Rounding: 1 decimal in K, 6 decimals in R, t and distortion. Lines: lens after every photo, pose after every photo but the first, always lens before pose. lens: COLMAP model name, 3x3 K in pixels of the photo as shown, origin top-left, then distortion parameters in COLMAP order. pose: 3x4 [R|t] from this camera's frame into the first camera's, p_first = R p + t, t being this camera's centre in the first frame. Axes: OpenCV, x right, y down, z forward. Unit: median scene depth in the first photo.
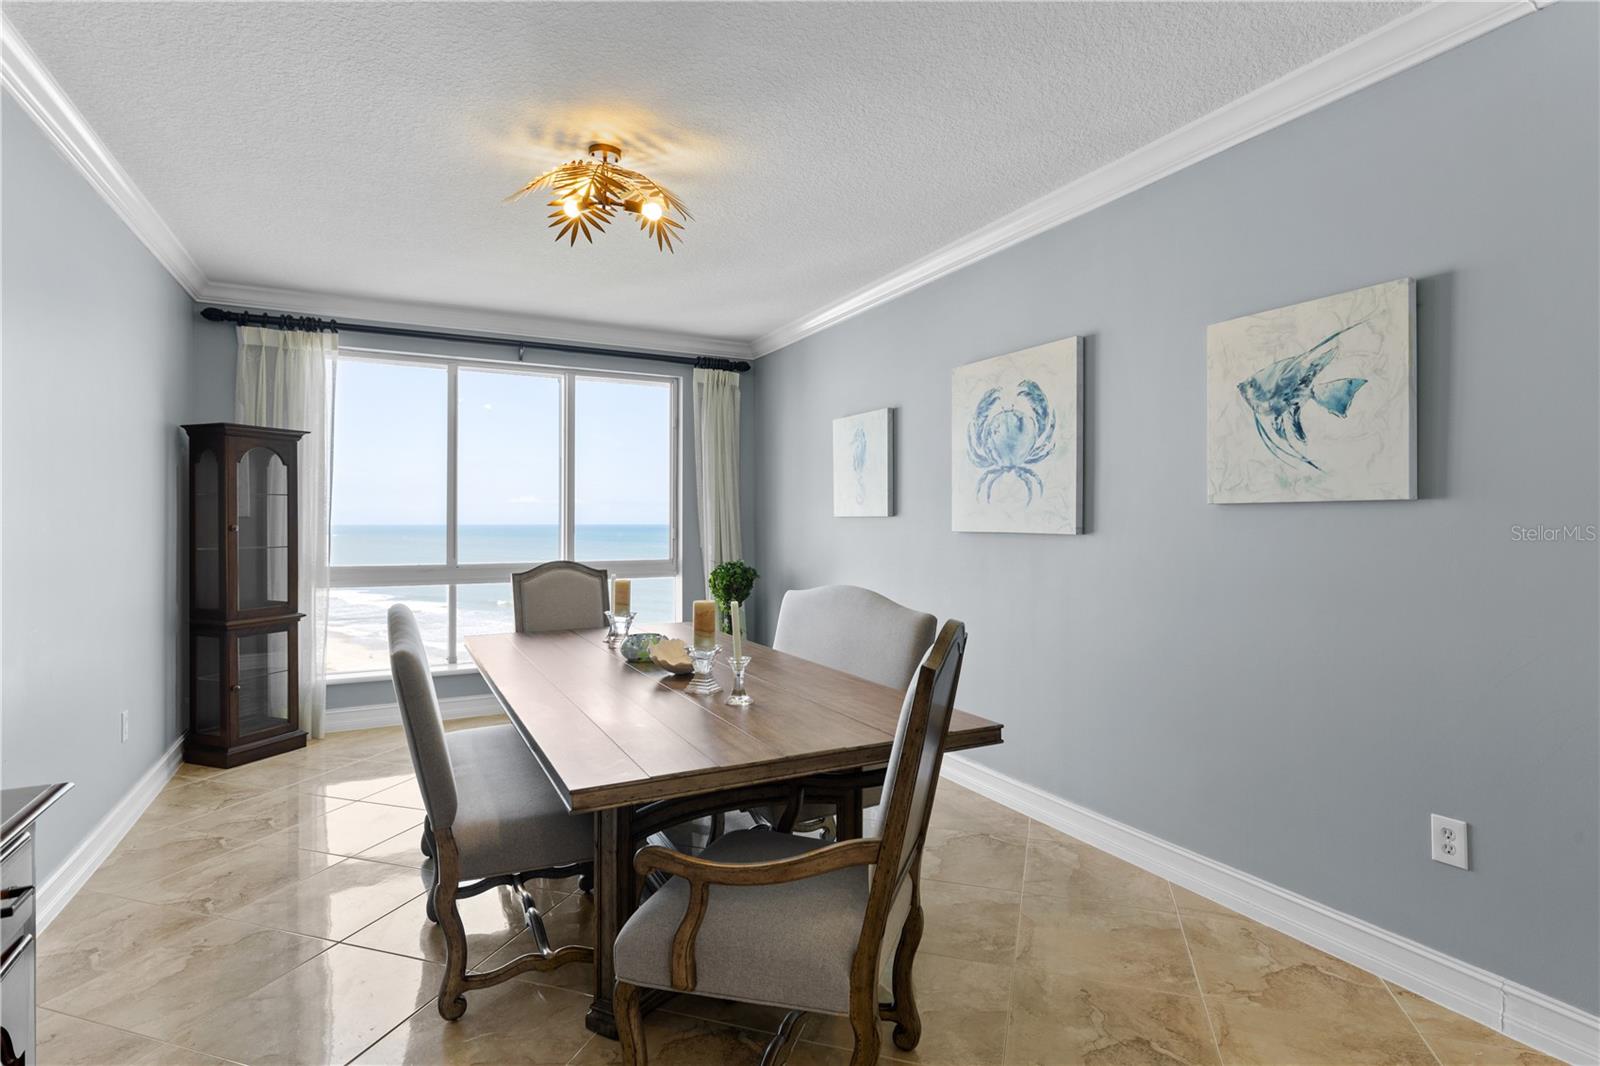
lens RADIAL K [[810.6, 0, 812.9], [0, 810.6, 527.2], [0, 0, 1]] dist [-0.001079, 0.000363]
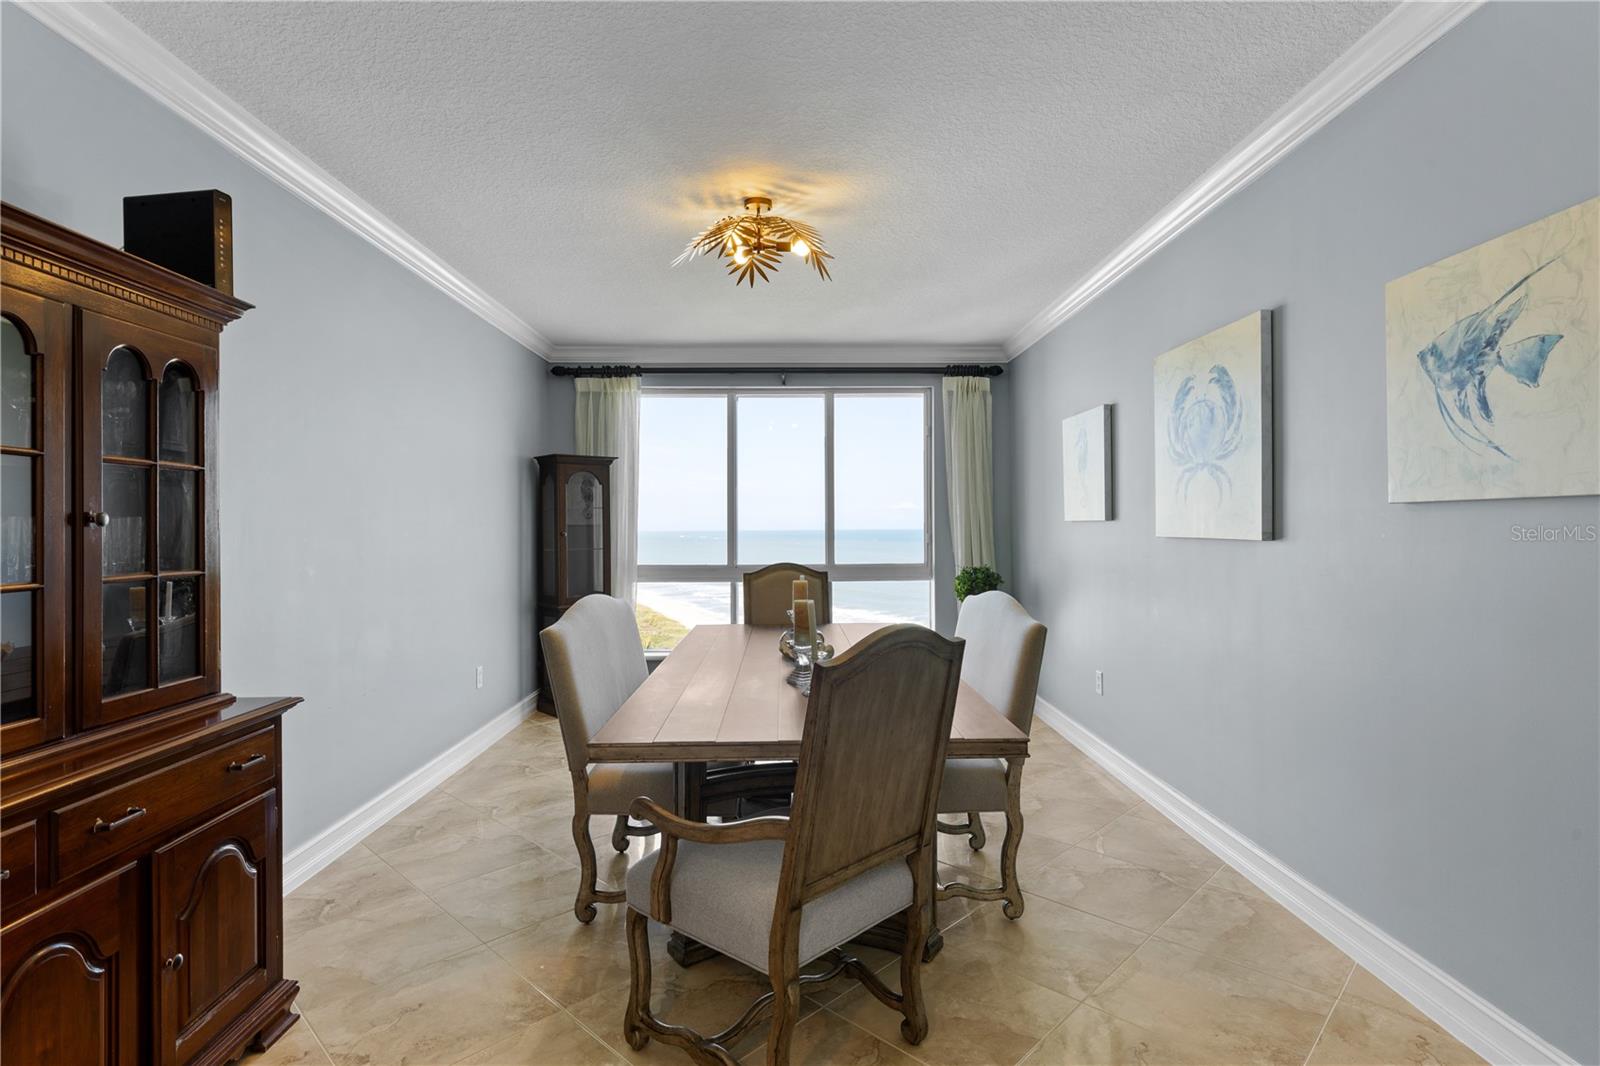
lens RADIAL K [[810.6, 0, 806.8], [0, 810.6, 529.9], [0, 0, 1]] dist [-0.001079, 0.000363]
pose [[0.893144, -0.003949, -0.449754, 0.268188], [0.003152, 0.999992, -0.002520, -0.001556], [0.449760, 0.000833, 0.893149, 0.013026]]
